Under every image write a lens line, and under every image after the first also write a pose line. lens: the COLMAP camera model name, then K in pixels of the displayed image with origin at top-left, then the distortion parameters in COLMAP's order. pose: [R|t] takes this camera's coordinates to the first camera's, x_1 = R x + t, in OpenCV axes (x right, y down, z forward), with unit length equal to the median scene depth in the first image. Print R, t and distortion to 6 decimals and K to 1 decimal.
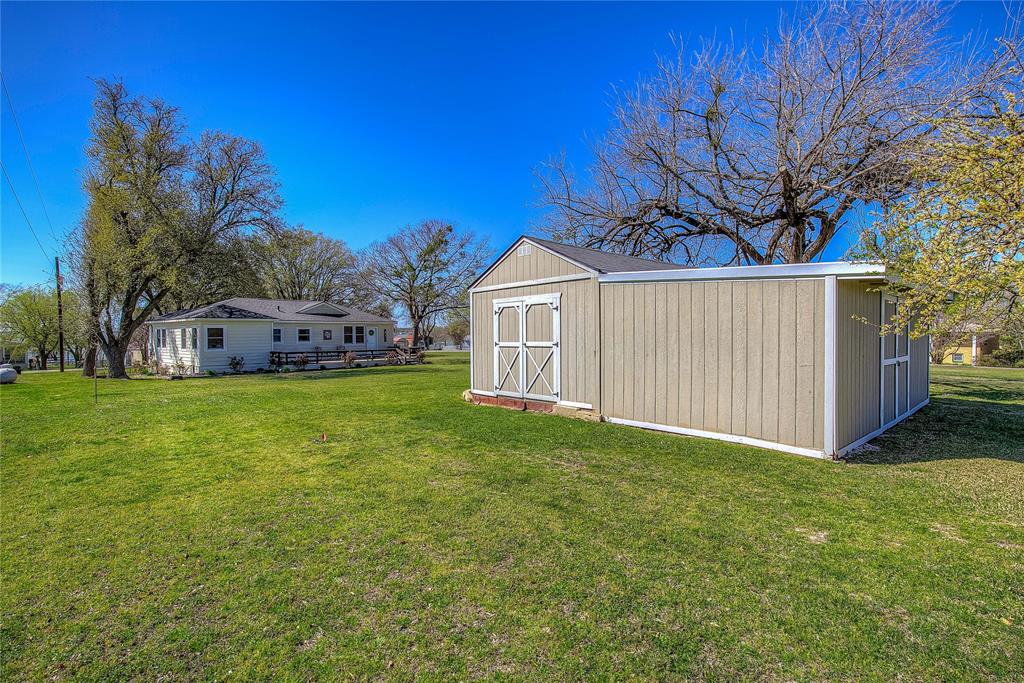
lens RADIAL K [[470.0, 0, 507.4], [0, 470.0, 339.3], [0, 0, 1]] dist [0.000863, 0.000313]
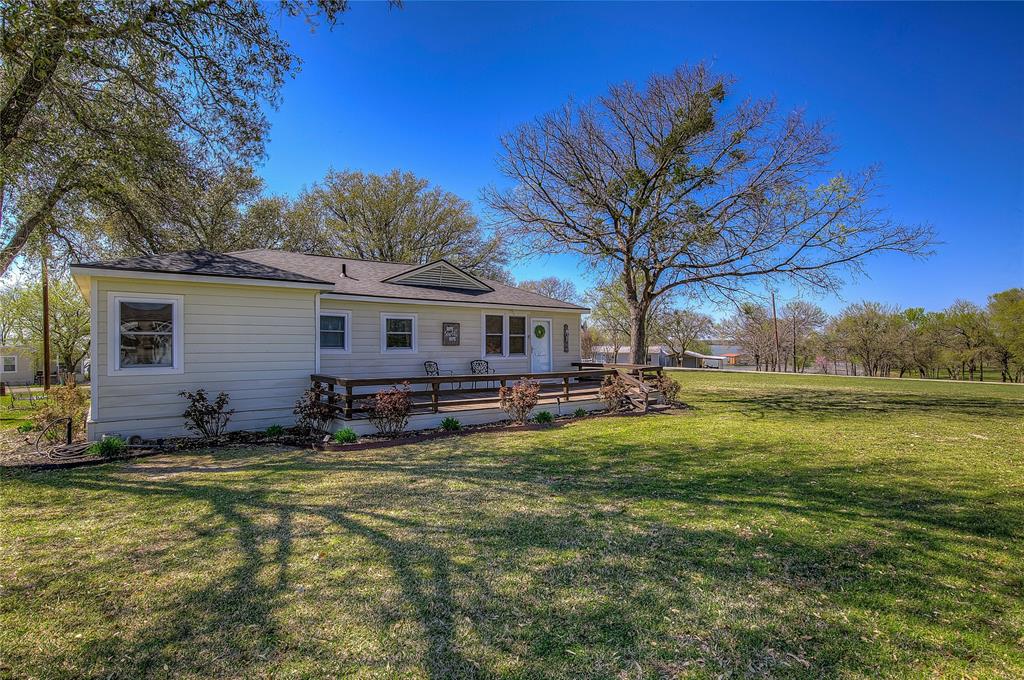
lens RADIAL K [[575.7, 0, 512.0], [0, 575.7, 340.0], [0, 0, 1]] dist [-0.000016, -0.000052]
pose [[0.977582, 0.011218, -0.210255, -0.225565], [-0.014618, 0.999786, -0.014627, 0.002764], [0.210046, 0.017372, 0.977537, 0.517716]]
